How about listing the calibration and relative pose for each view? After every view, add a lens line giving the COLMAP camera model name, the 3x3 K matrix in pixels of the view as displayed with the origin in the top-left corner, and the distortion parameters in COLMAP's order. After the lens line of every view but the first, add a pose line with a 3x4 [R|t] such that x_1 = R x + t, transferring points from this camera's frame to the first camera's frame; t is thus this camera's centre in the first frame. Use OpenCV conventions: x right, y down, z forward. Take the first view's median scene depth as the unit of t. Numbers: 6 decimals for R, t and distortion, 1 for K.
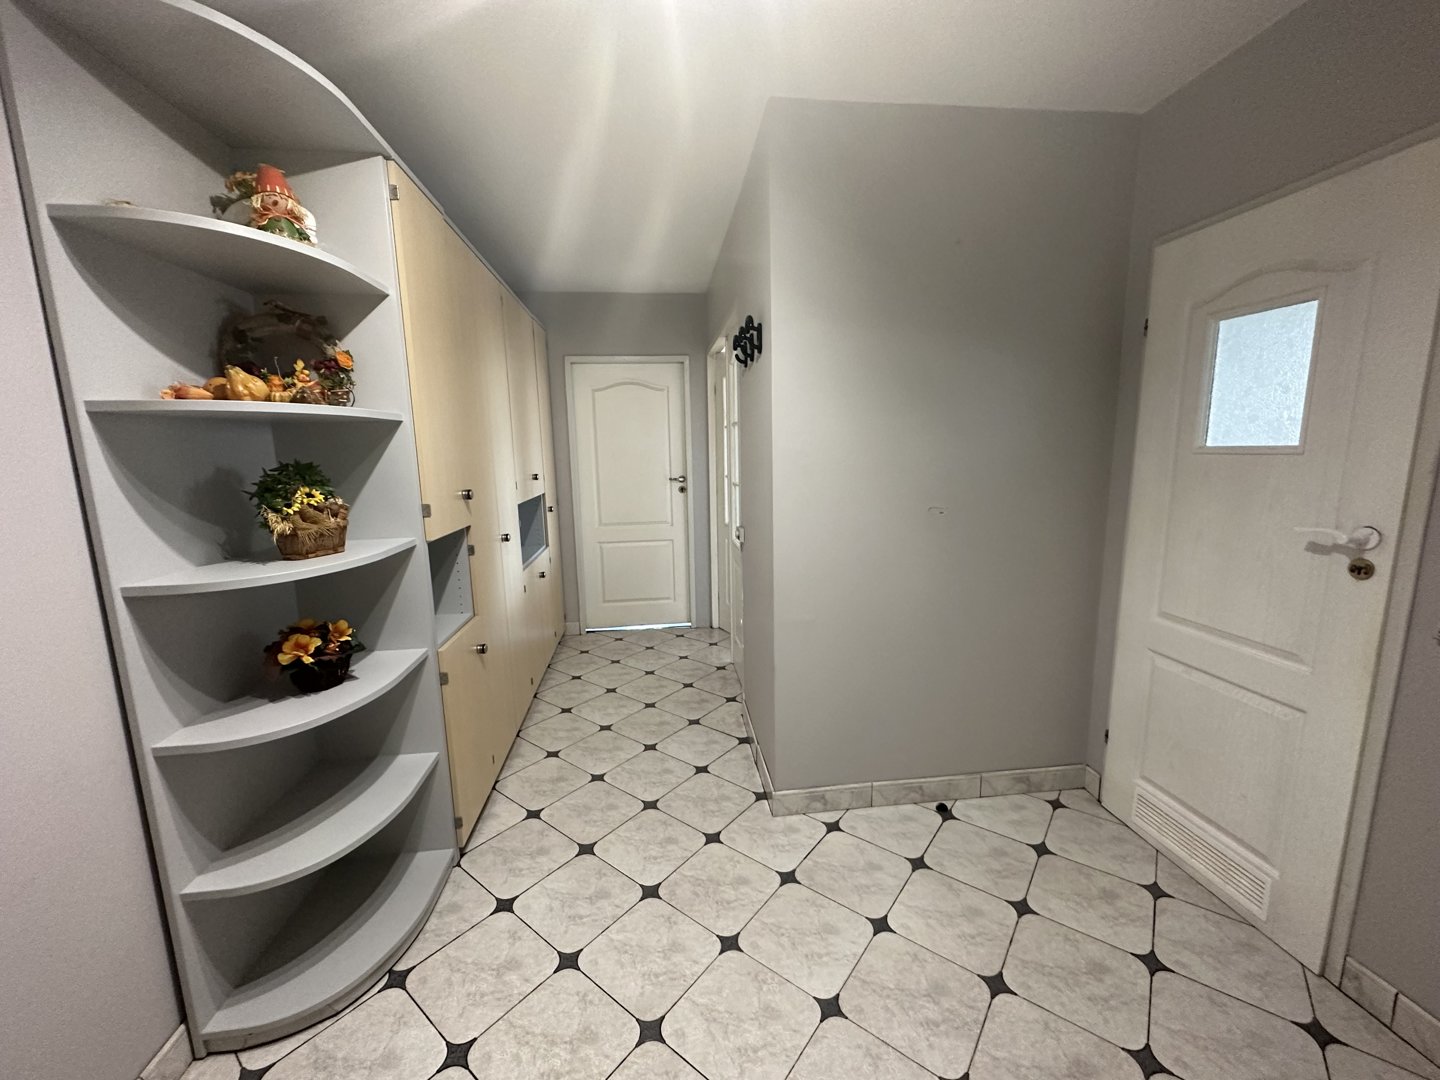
lens RADIAL K [[578.8, 0, 721.3], [0, 578.8, 541.6], [0, 0, 1]] dist [-0.008596, 0.002015]
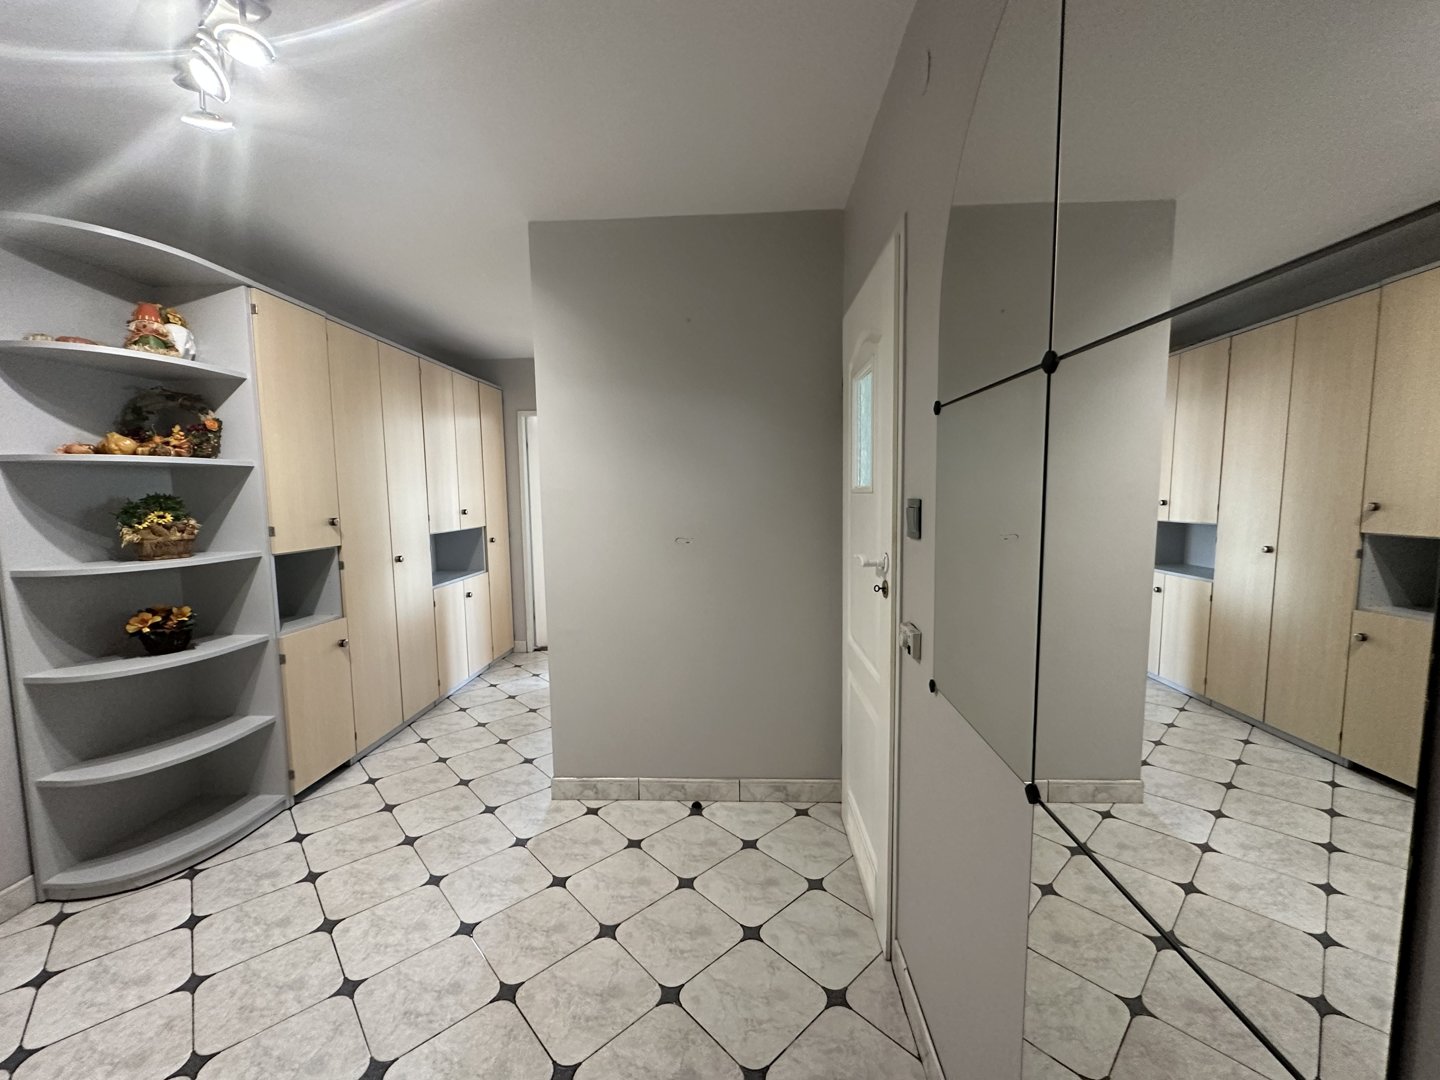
lens RADIAL K [[578.8, 0, 720.0], [0, 578.8, 540.7], [0, 0, 1]] dist [-0.008596, 0.002015]
pose [[0.987575, 0.017677, -0.156153, 0.845114], [-0.029345, 0.996920, -0.072733, 0.040356], [0.154386, 0.076411, 0.985051, -0.195717]]
